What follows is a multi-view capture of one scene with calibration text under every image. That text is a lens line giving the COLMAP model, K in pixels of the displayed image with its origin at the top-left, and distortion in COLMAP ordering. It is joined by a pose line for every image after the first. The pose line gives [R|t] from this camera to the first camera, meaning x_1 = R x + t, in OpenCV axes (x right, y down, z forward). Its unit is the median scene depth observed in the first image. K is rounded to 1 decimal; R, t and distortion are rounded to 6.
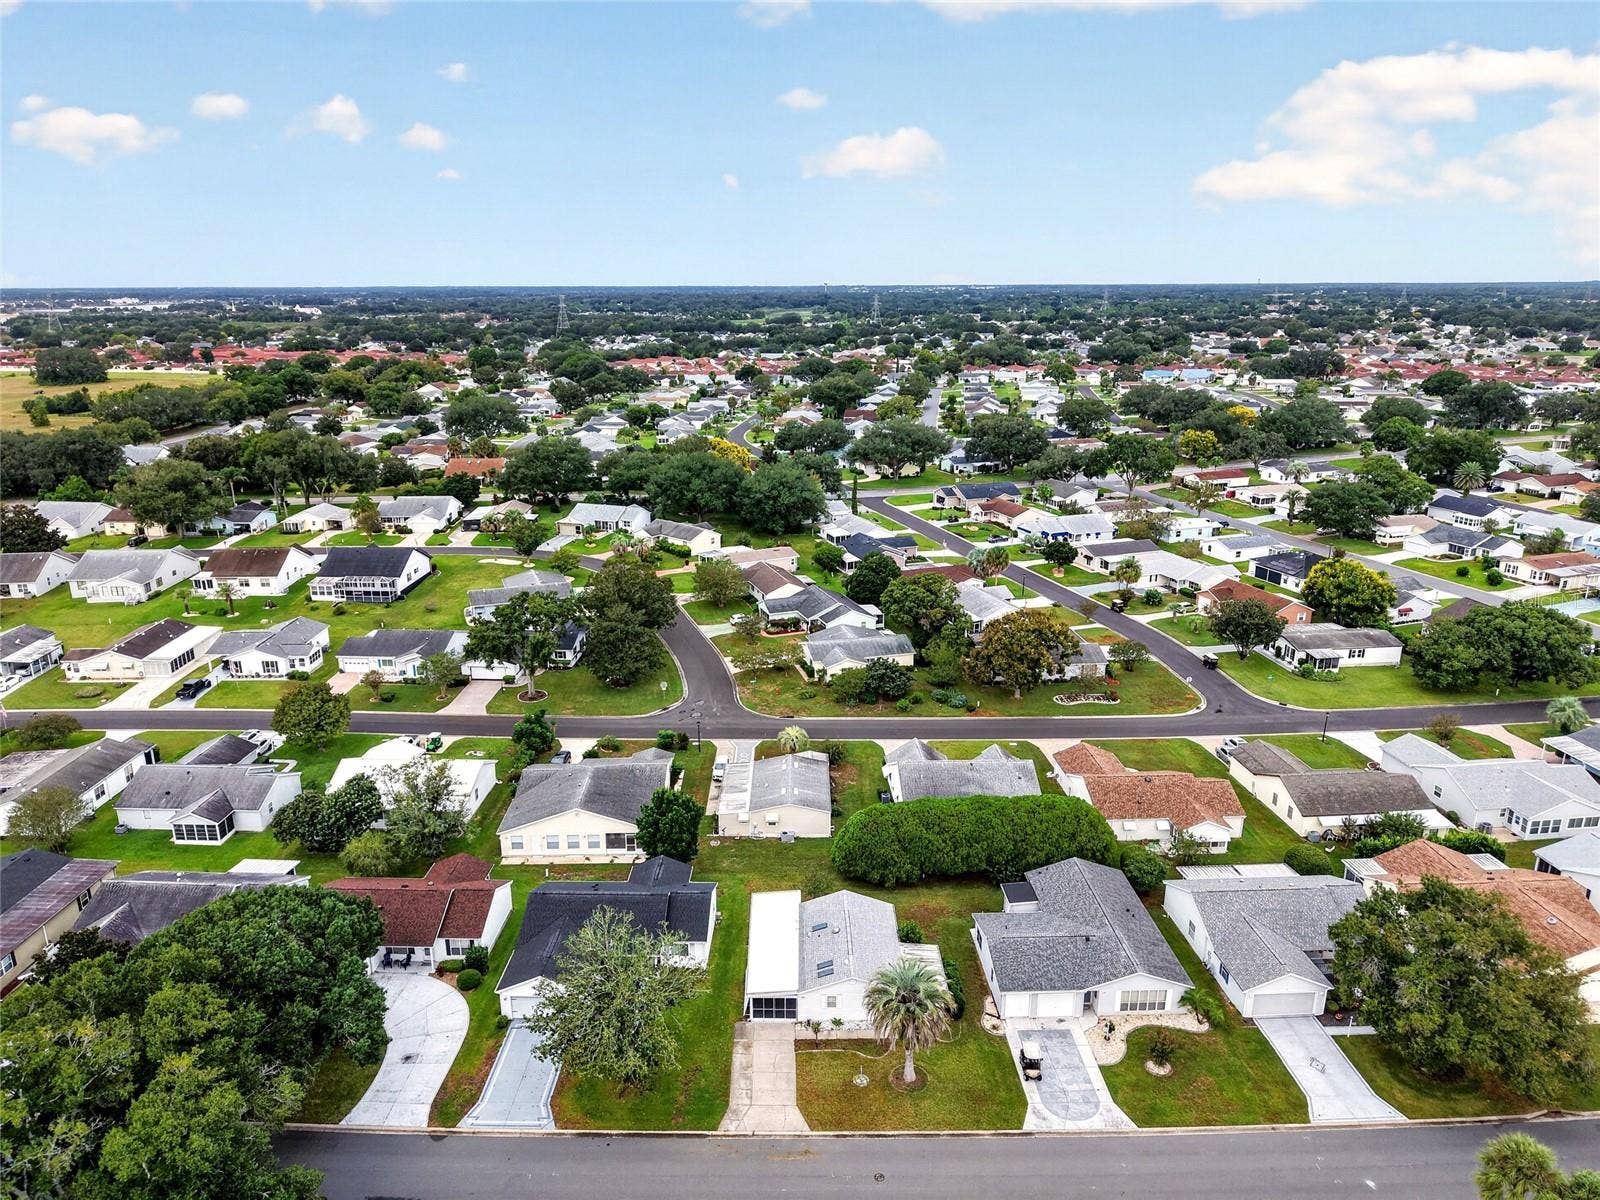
lens RADIAL K [[1079.2, 0, 800.0], [0, 1079.2, 600.0], [0, 0, 1]] dist [0.045864, -0.058683]
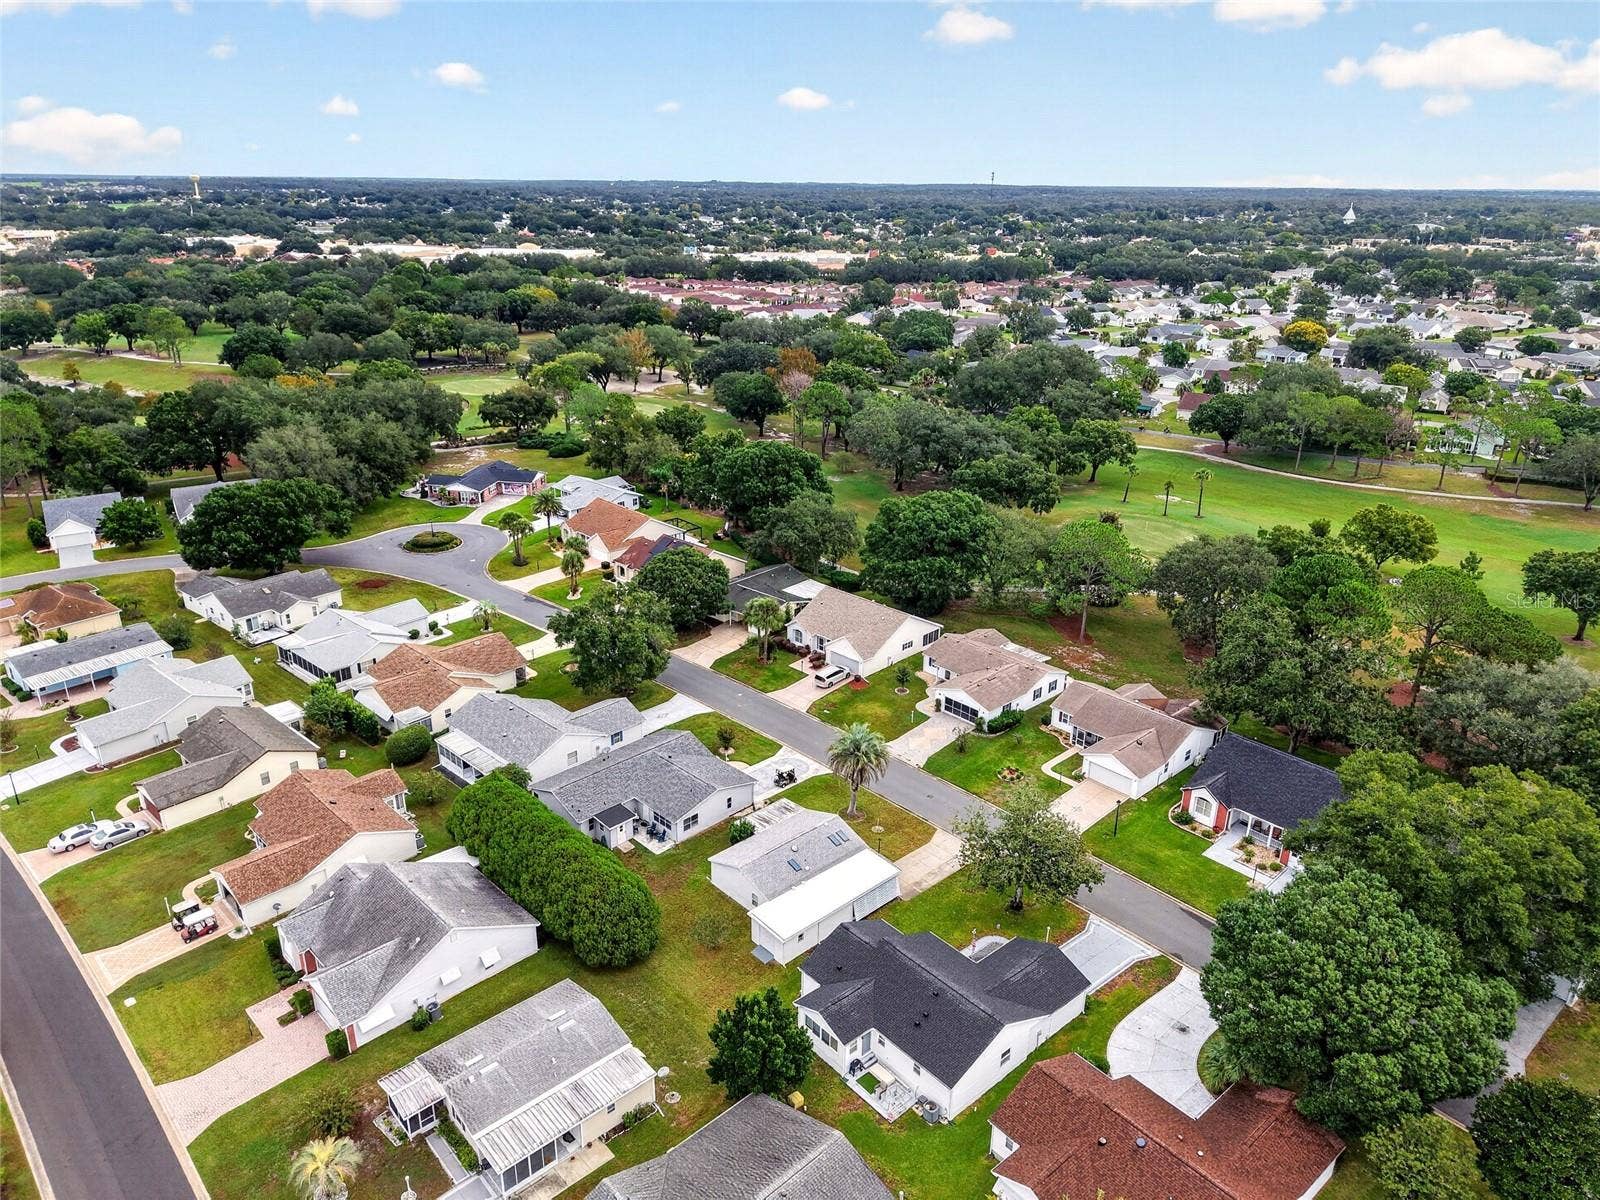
lens RADIAL K [[1079.2, 0, 800.0], [0, 1079.2, 600.0], [0, 0, 1]] dist [0.045864, -0.058683]
pose [[-0.685643, -0.263235, 0.678676, -0.489995], [0.196988, 0.830445, 0.521111, -0.349050], [-0.700778, 0.490987, -0.517535, 1.110170]]
